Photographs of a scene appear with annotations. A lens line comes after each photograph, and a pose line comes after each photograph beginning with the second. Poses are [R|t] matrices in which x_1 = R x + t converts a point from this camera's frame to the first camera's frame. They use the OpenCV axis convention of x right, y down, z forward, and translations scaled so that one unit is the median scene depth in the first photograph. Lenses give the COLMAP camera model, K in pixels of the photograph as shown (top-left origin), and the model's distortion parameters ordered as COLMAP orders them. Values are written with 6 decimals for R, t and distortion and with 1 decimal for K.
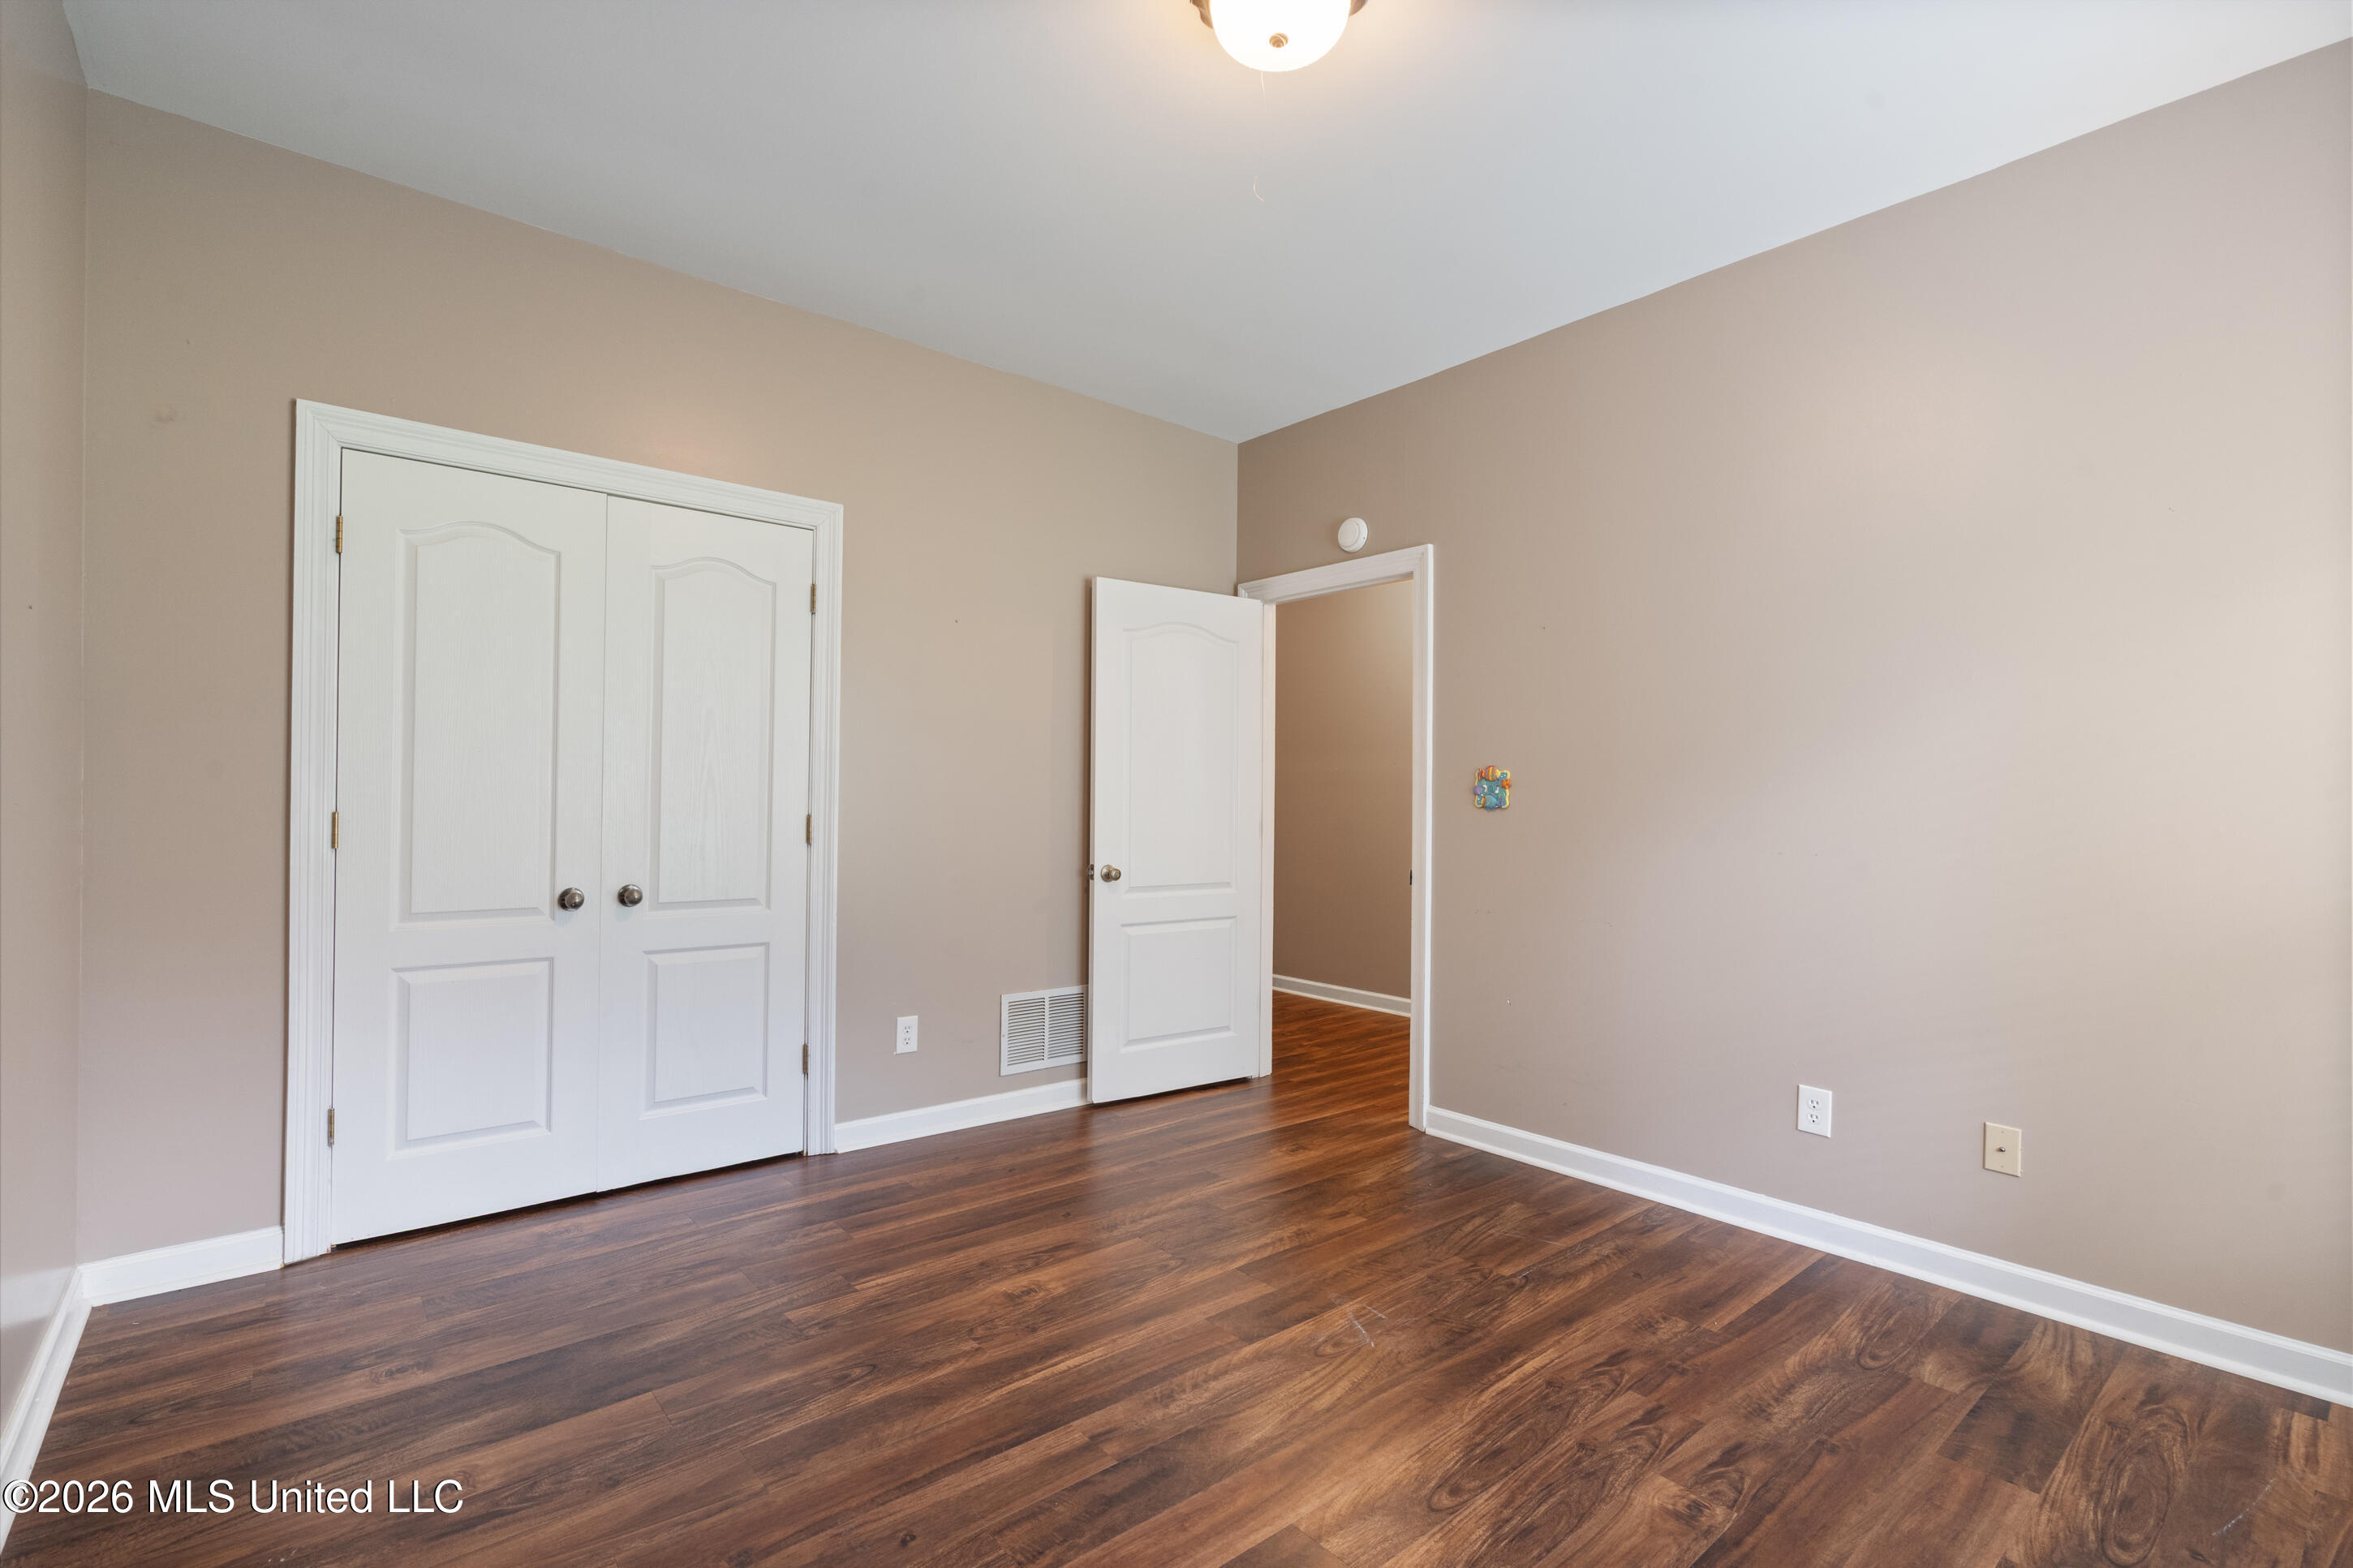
lens RADIAL K [[1076.6, 0, 1175.1], [0, 1076.6, 791.4], [0, 0, 1]] dist [0.000828, 0.000294]
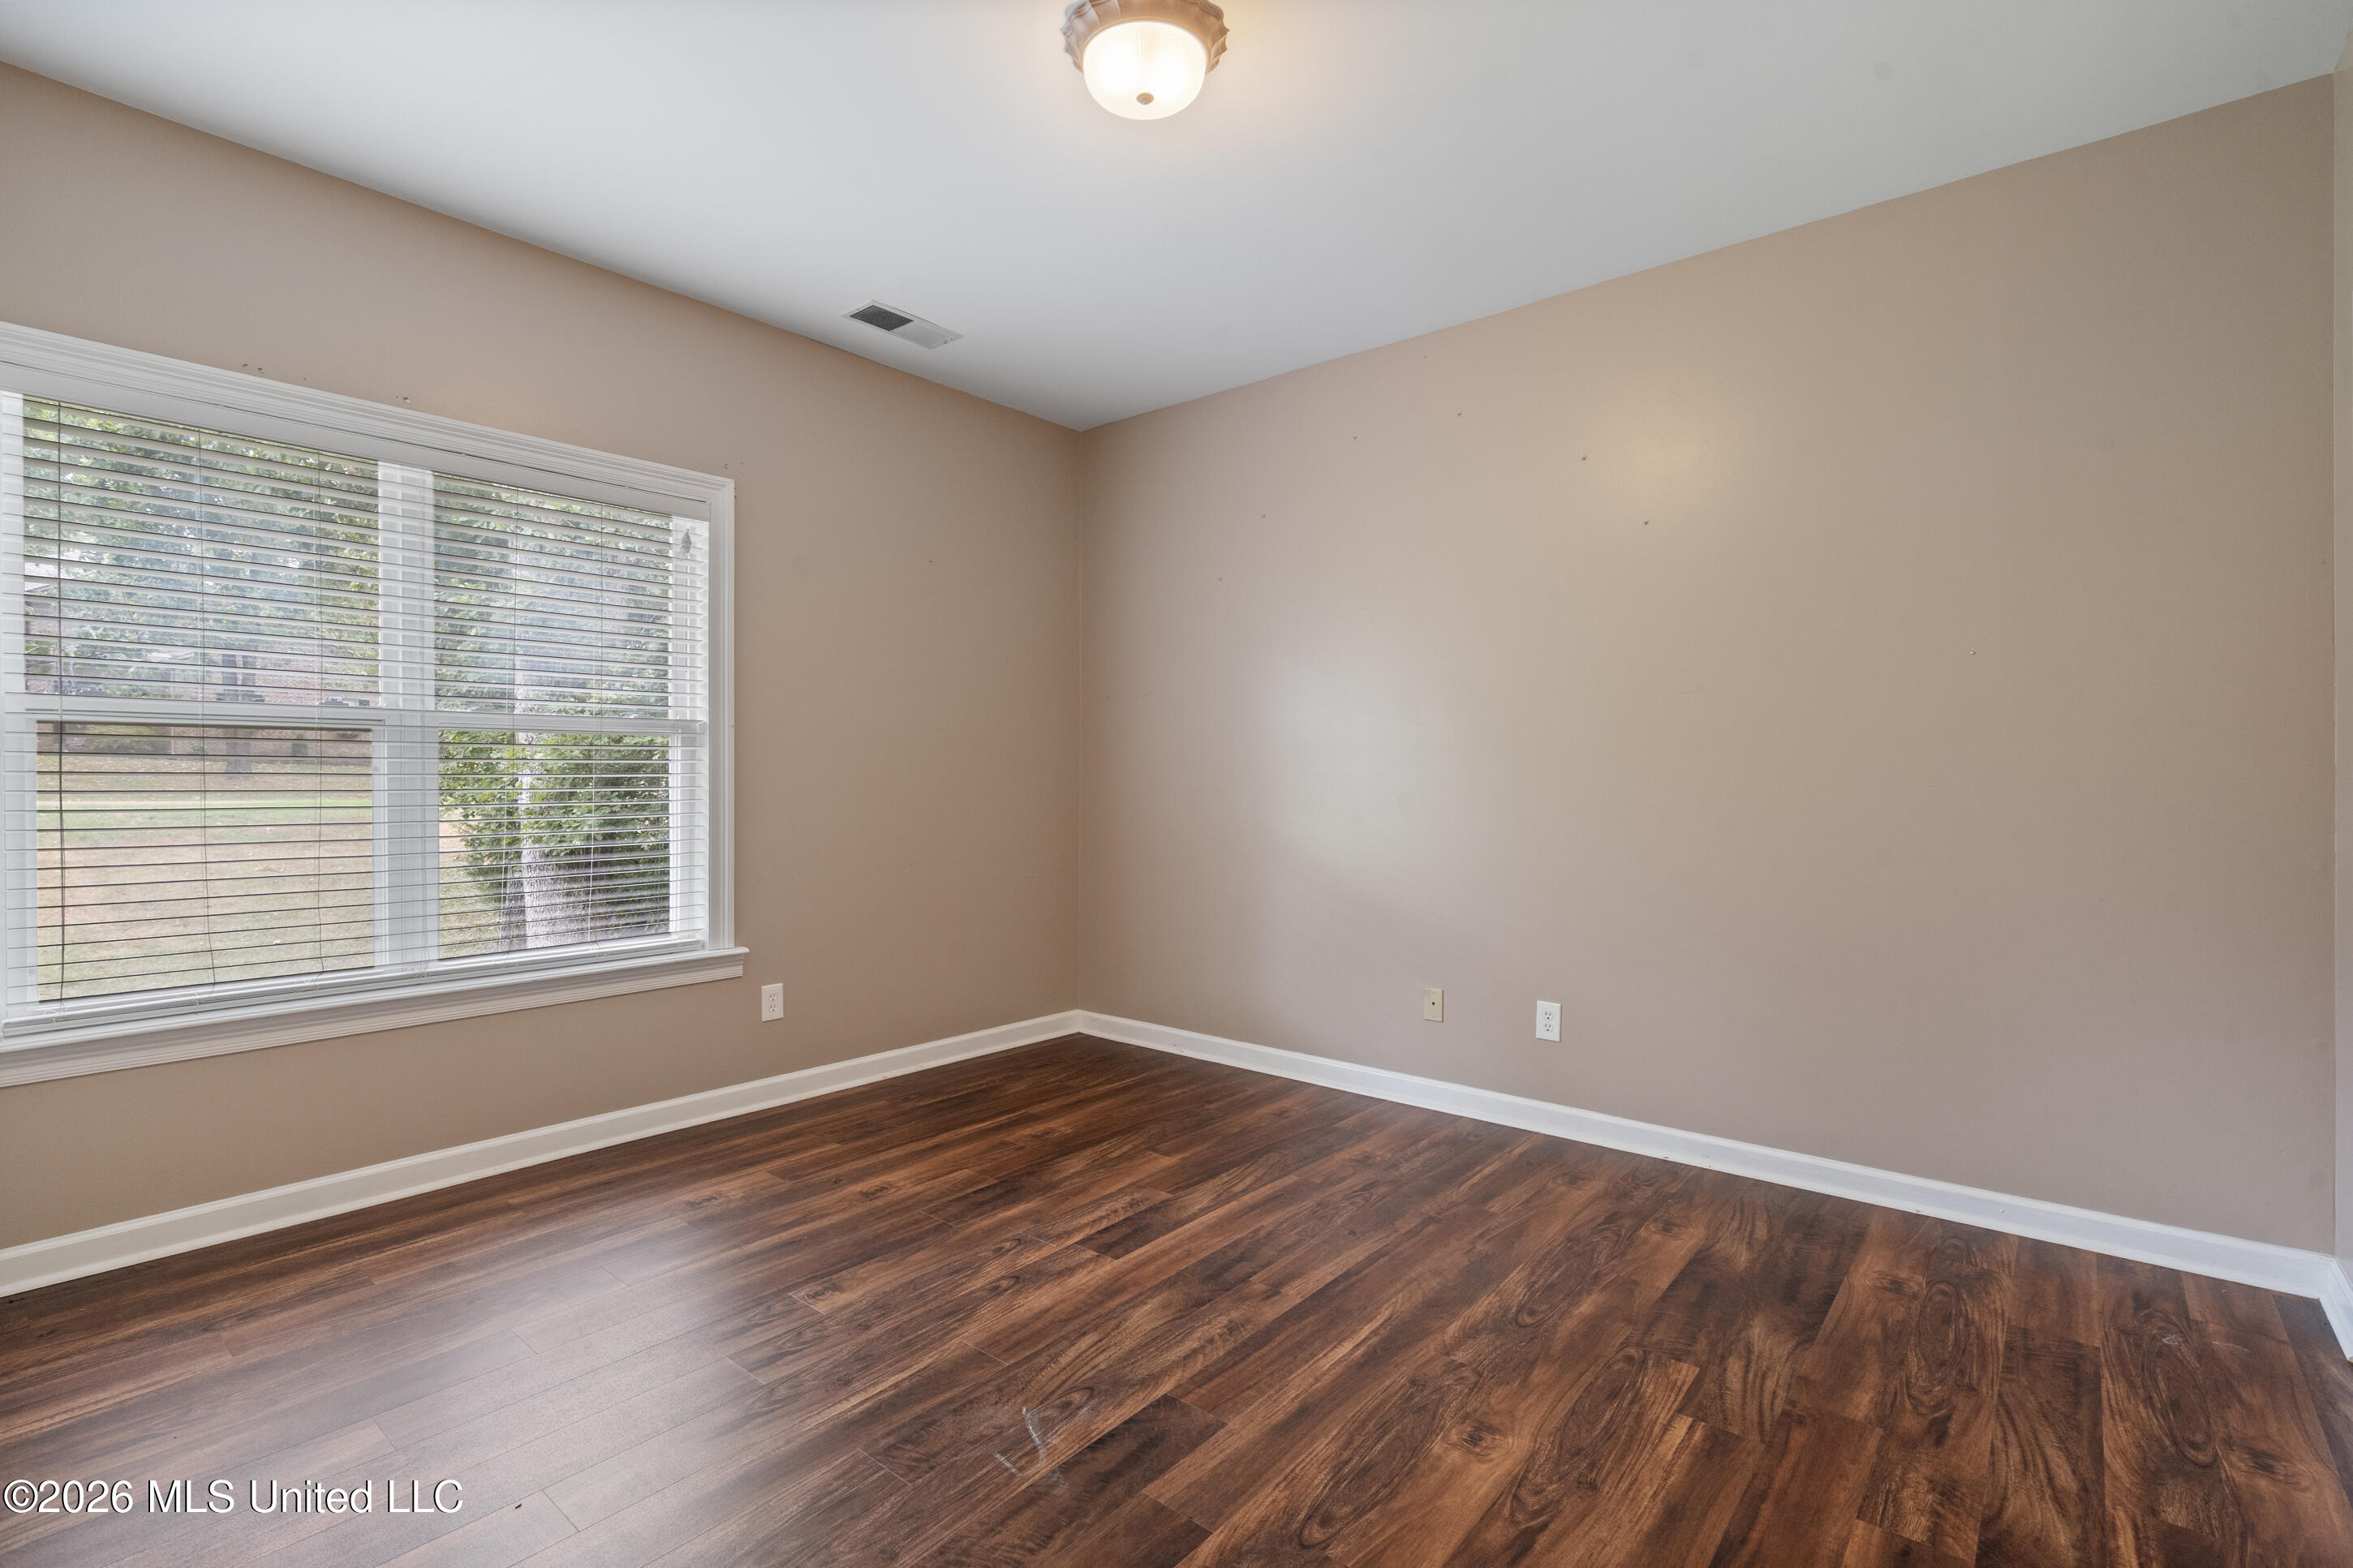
lens RADIAL K [[1076.6, 0, 1178.3], [0, 1076.6, 783.3], [0, 0, 1]] dist [0.000828, 0.000294]
pose [[-0.984907, -0.013396, -0.172565, 0.229333], [-0.011989, 0.999886, -0.009196, 0.027334], [0.172669, -0.006989, -0.984955, 1.966775]]
